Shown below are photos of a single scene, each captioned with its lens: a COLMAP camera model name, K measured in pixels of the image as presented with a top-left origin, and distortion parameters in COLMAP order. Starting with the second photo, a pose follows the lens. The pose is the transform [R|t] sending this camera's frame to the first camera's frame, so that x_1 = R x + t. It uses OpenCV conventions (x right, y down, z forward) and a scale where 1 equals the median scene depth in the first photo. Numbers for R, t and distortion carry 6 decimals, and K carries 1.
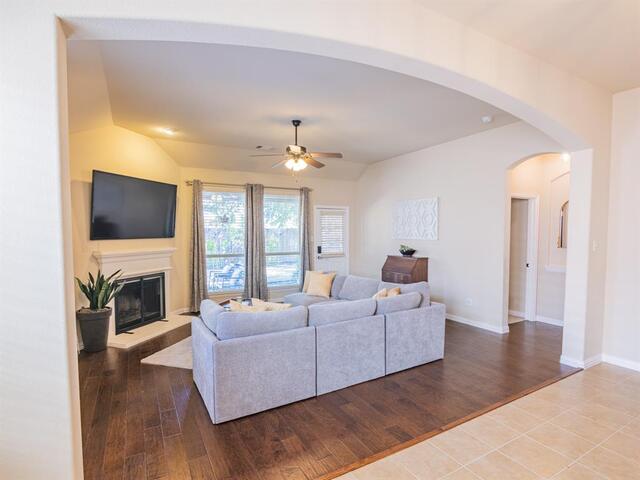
lens RADIAL K [[325.7, 0, 326.4], [0, 325.7, 244.1], [0, 0, 1]] dist [0.000394, 0.000318]
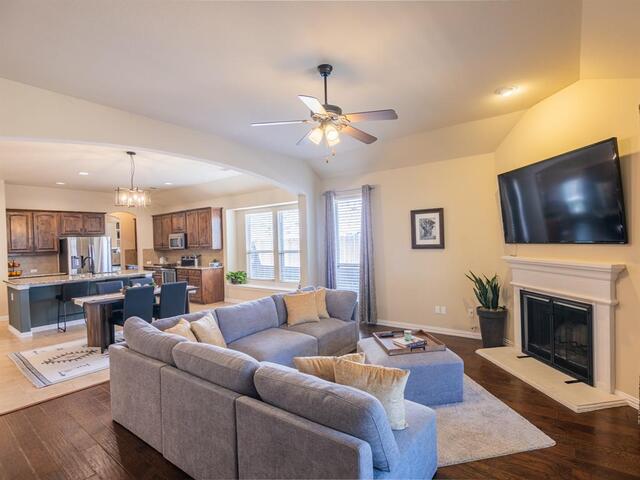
lens RADIAL K [[325.7, 0, 326.4], [0, 325.7, 244.1], [0, 0, 1]] dist [0.000394, 0.000318]
pose [[-0.916413, 0.025896, -0.399395, 0.169111], [0.002776, 0.998292, 0.058358, -0.060181], [0.400224, 0.052371, -0.914920, 1.485695]]
